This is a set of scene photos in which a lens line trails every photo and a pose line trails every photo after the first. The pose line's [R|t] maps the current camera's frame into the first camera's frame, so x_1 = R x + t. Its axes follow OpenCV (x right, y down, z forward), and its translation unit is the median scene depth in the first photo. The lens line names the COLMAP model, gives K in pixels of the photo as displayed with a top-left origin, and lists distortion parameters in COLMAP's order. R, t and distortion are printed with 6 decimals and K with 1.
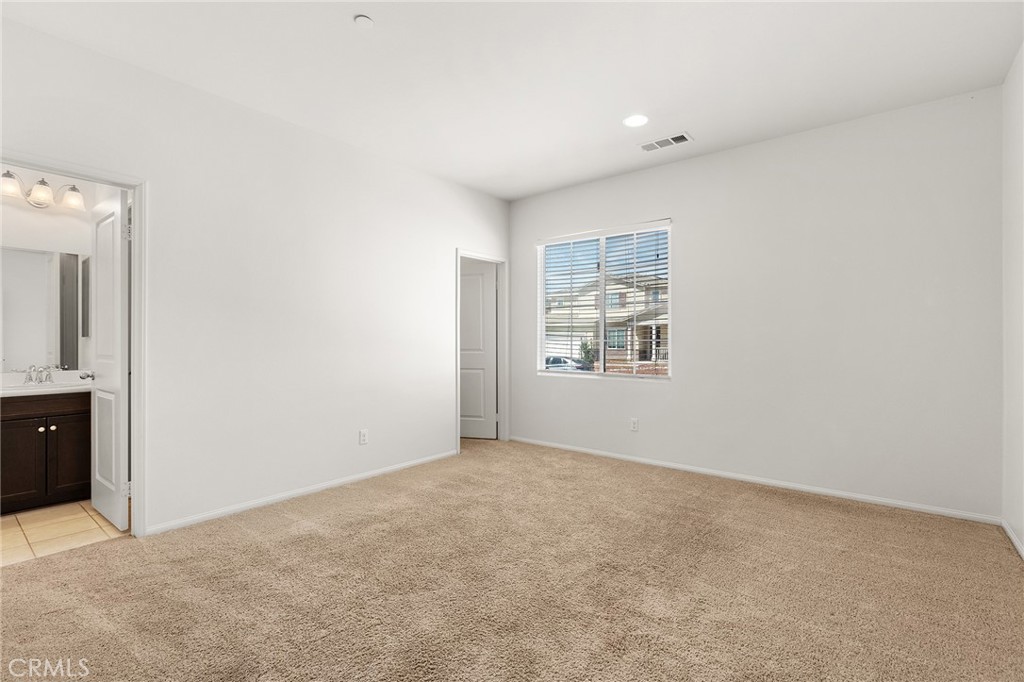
lens RADIAL K [[464.2, 0, 515.1], [0, 464.2, 341.3], [0, 0, 1]] dist [0.010446, -0.001551]
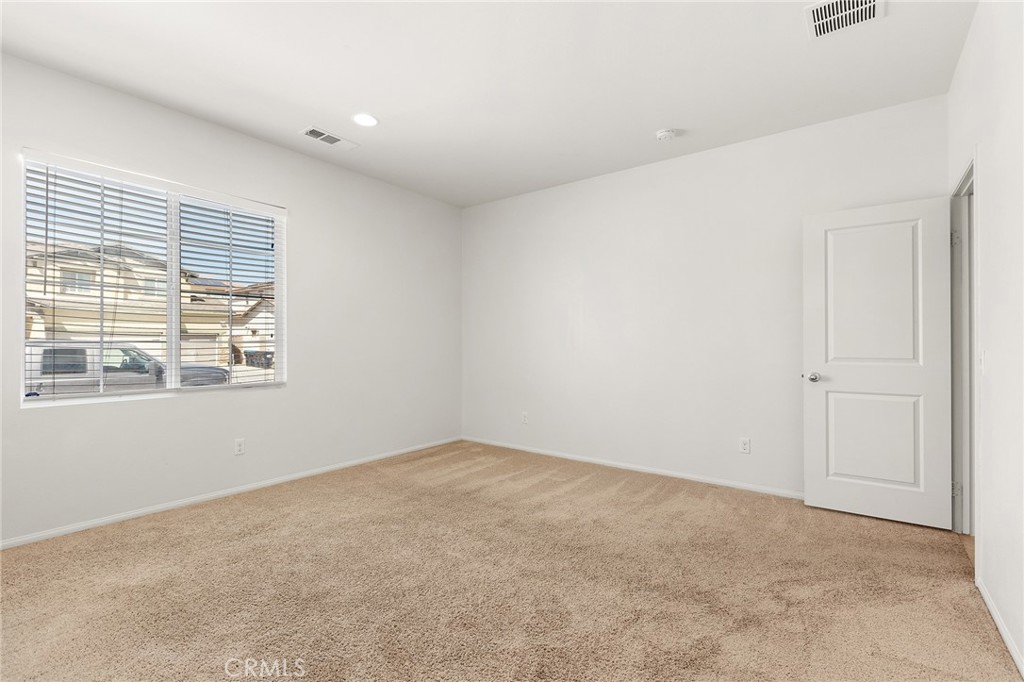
lens RADIAL K [[464.2, 0, 519.4], [0, 464.2, 338.6], [0, 0, 1]] dist [0.010446, -0.001551]
pose [[-0.037582, 0.007074, 0.999269, -0.669981], [0.003712, 0.999969, -0.006940, 0.000245], [-0.999287, 0.003448, -0.037607, 0.648539]]
